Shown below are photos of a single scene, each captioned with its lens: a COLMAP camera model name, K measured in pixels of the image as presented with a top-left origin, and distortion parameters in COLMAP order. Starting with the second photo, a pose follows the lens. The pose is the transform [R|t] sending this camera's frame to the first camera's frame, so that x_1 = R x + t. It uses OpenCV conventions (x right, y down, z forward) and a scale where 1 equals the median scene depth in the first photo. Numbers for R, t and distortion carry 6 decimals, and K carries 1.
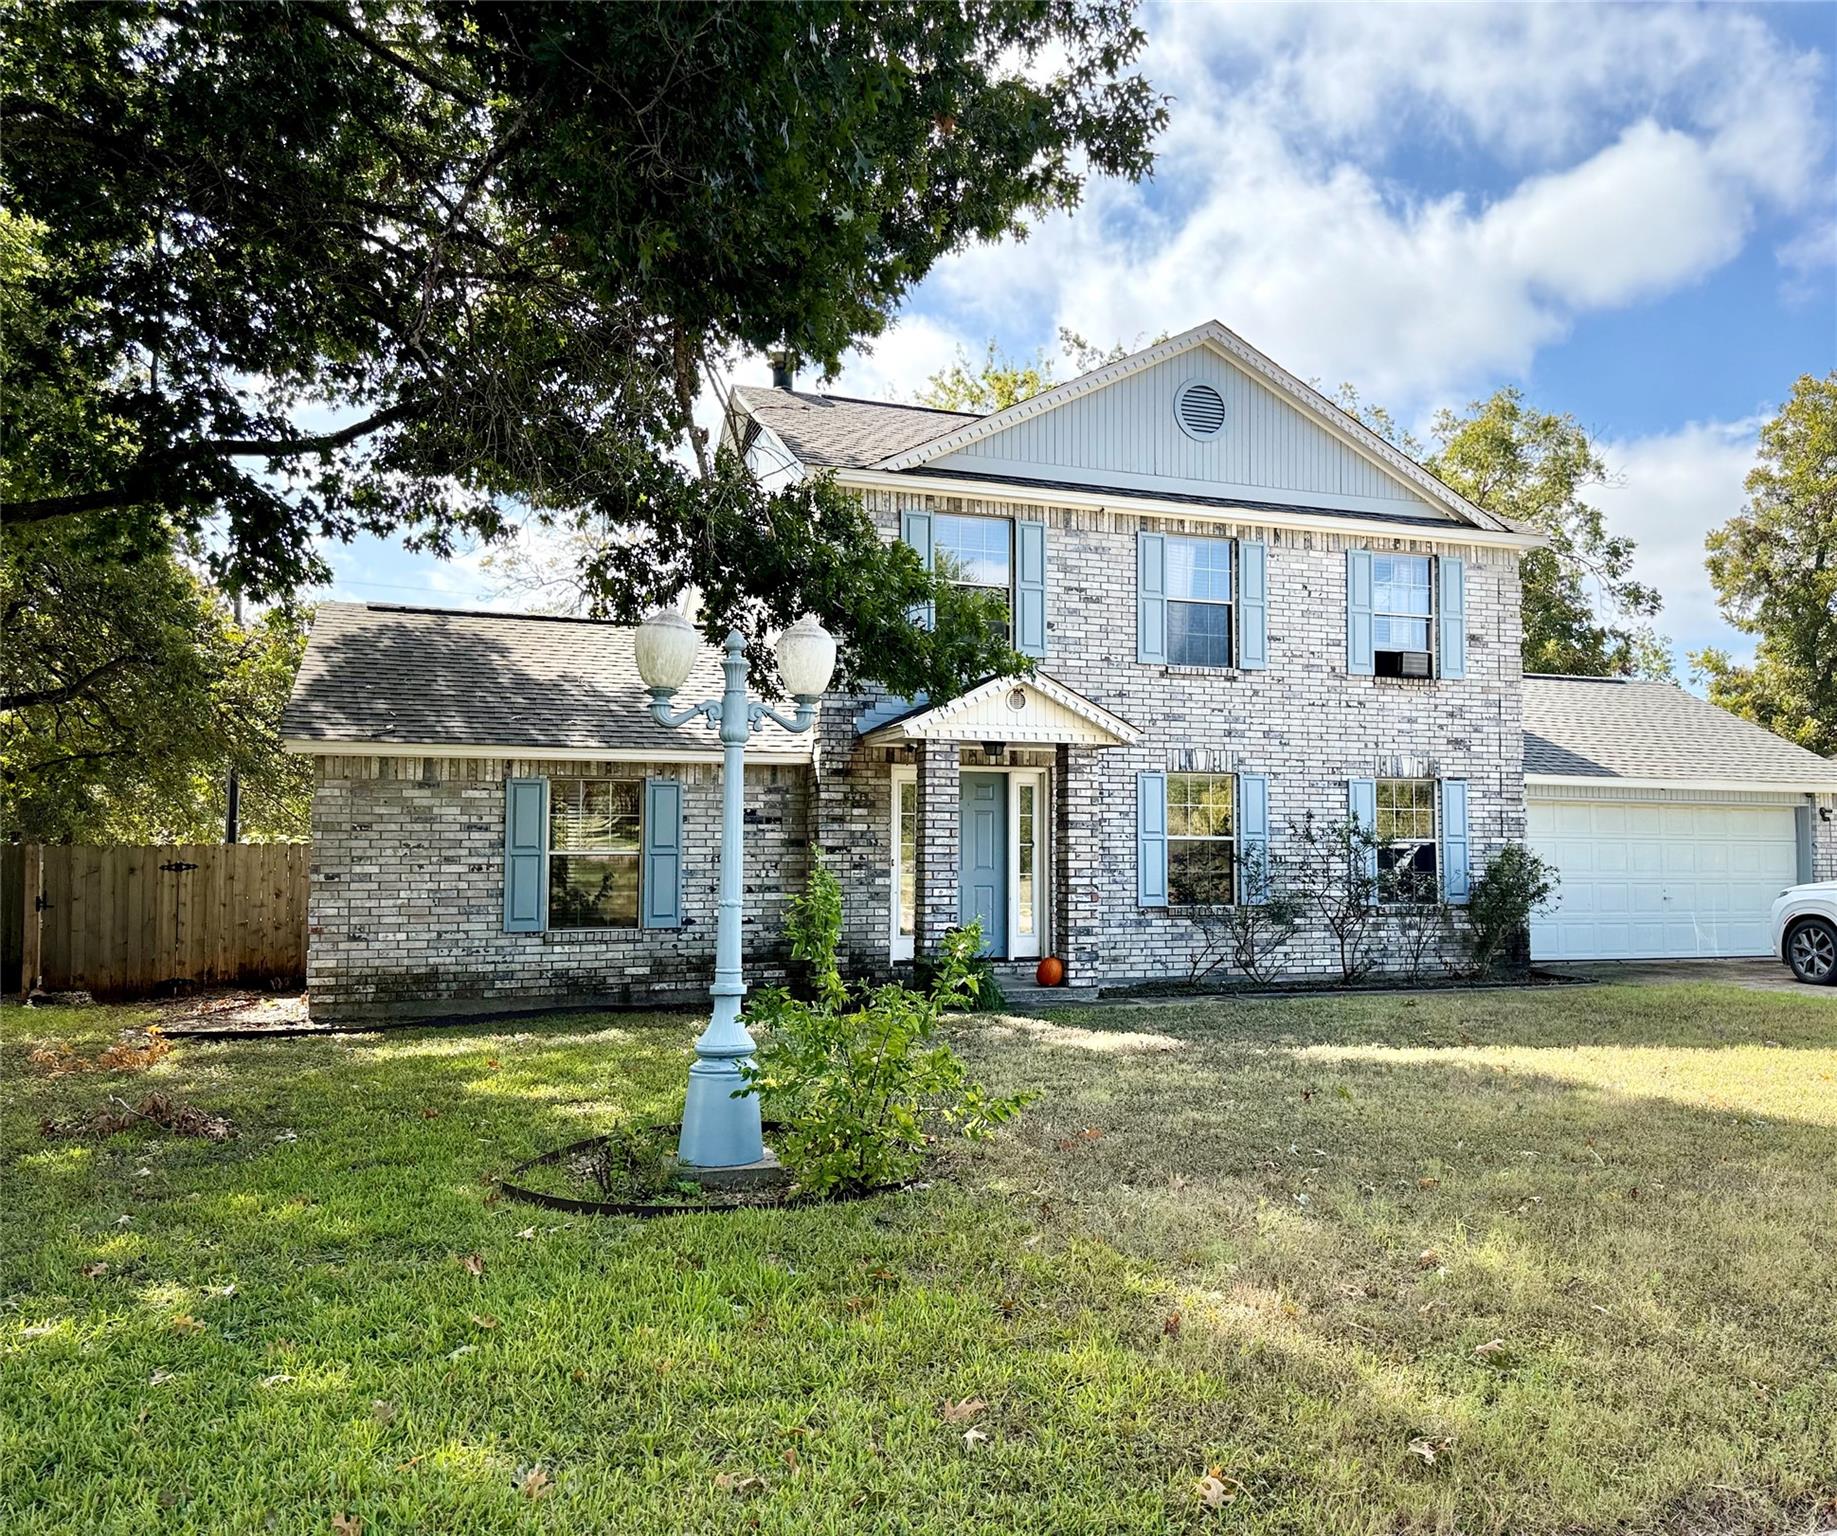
lens RADIAL K [[1417.6, 0, 1030.6], [0, 1417.6, 768.6], [0, 0, 1]] dist [0.165298, -0.301856]
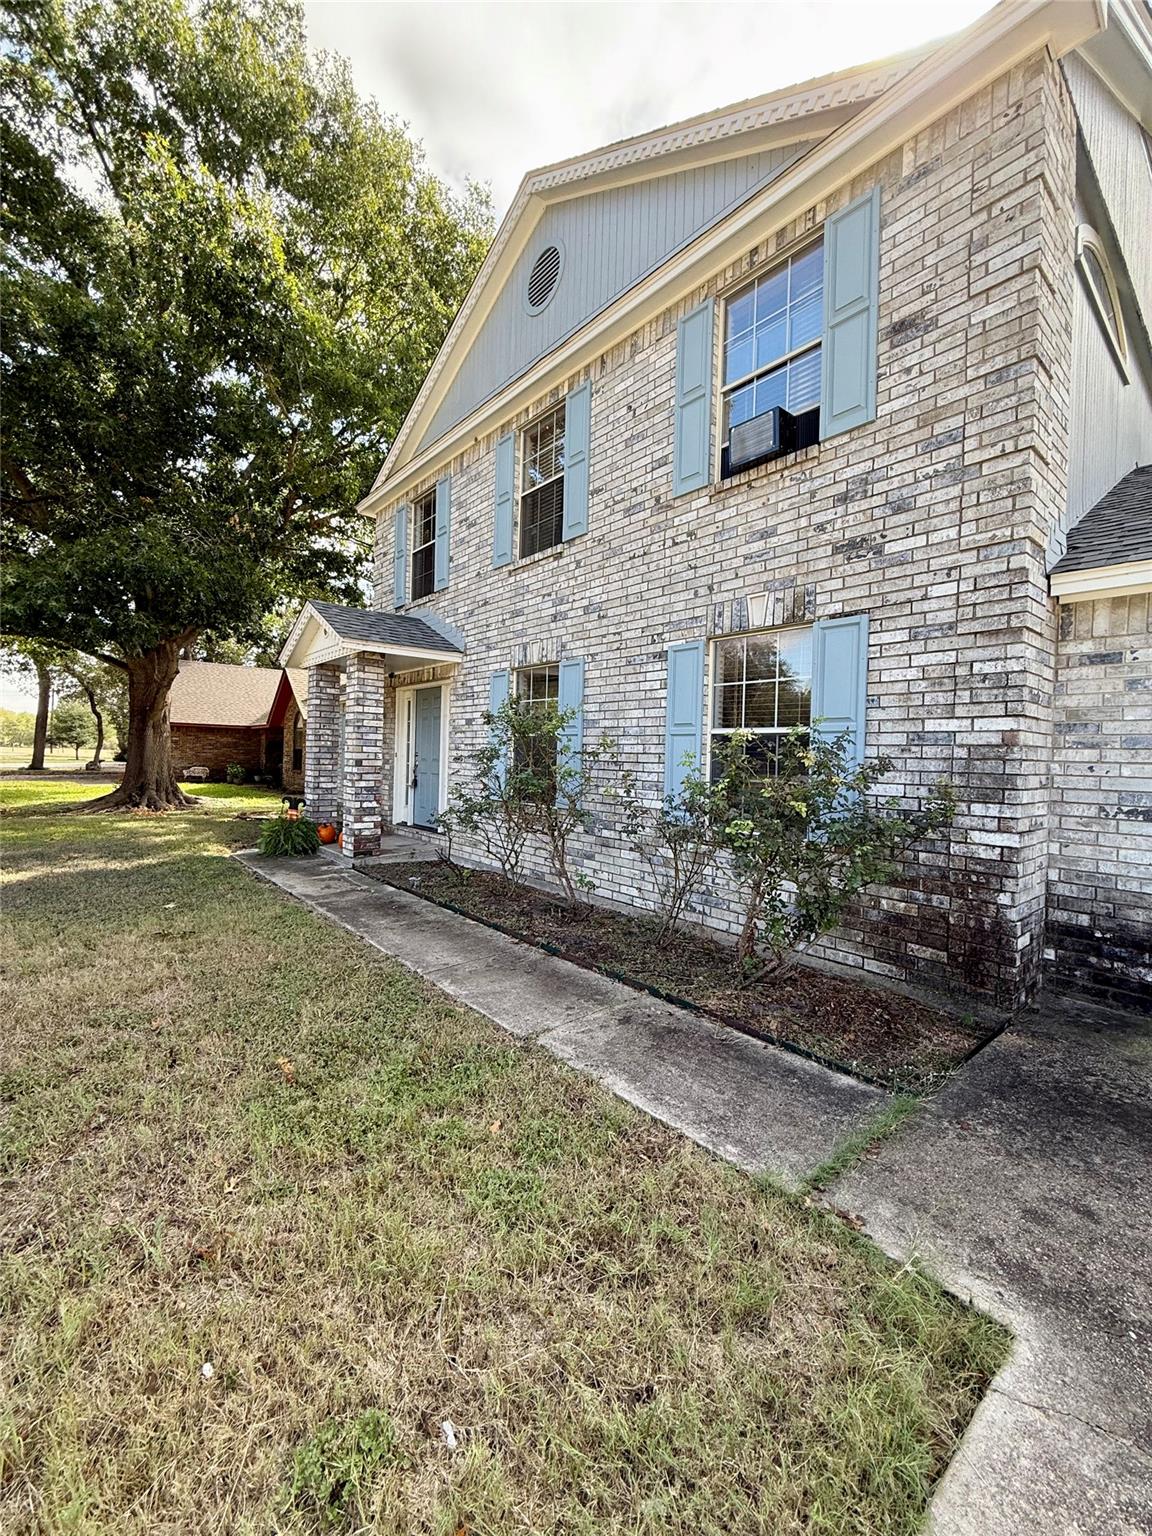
lens RADIAL K [[610.1, 0, 577.0], [0, 610.1, 762.2], [0, 0, 1]] dist [-0.000581, 0.000124]
pose [[0.336280, 0.015999, -0.941626, 0.521876], [0.032805, 0.999050, 0.028691, 0.057477], [0.941190, -0.040538, 0.335436, 0.895796]]
